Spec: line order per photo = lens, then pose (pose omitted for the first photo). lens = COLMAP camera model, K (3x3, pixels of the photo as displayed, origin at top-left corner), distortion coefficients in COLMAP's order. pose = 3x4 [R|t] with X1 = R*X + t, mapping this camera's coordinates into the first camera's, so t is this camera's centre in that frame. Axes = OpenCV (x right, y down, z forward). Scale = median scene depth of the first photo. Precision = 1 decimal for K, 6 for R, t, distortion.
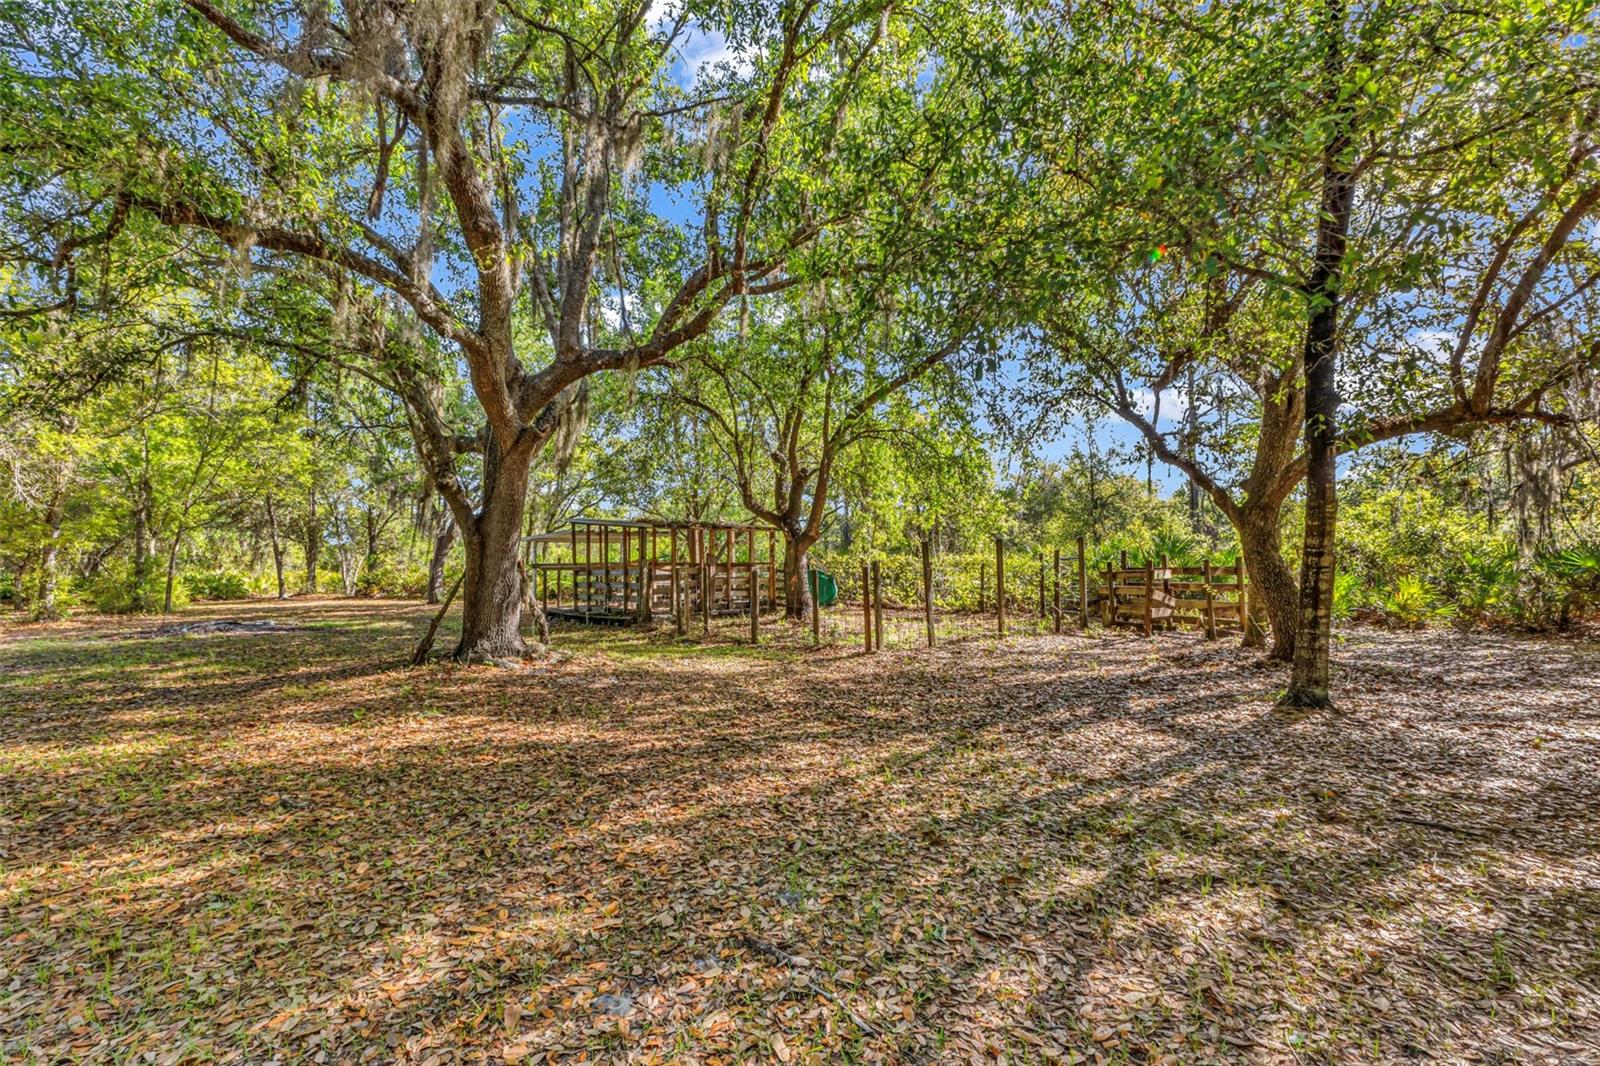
lens RADIAL K [[718.5, 0, 793.6], [0, 718.5, 541.3], [0, 0, 1]] dist [0.003339, 0.000197]
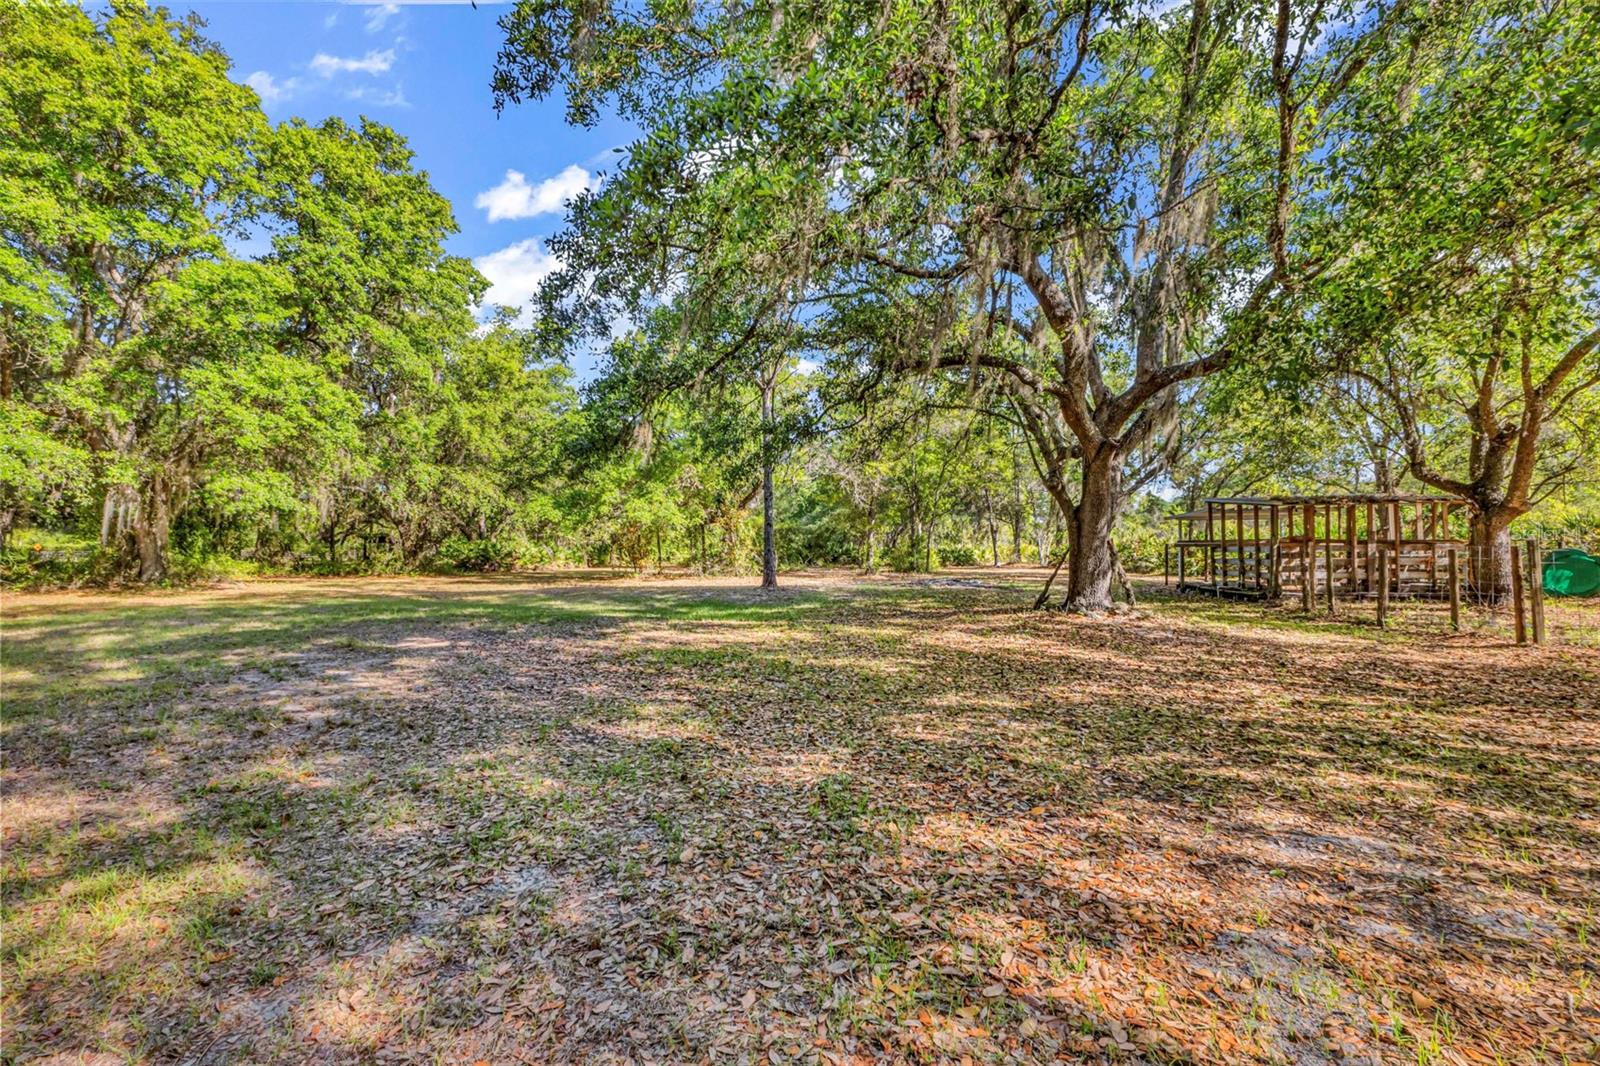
lens RADIAL K [[718.5, 0, 793.6], [0, 718.5, 541.3], [0, 0, 1]] dist [0.003339, 0.000197]
pose [[0.607159, 0.002780, -0.794575, 0.183261], [0.025498, 0.999411, 0.022981, -0.009167], [0.794171, -0.034213, 0.606730, -0.152451]]
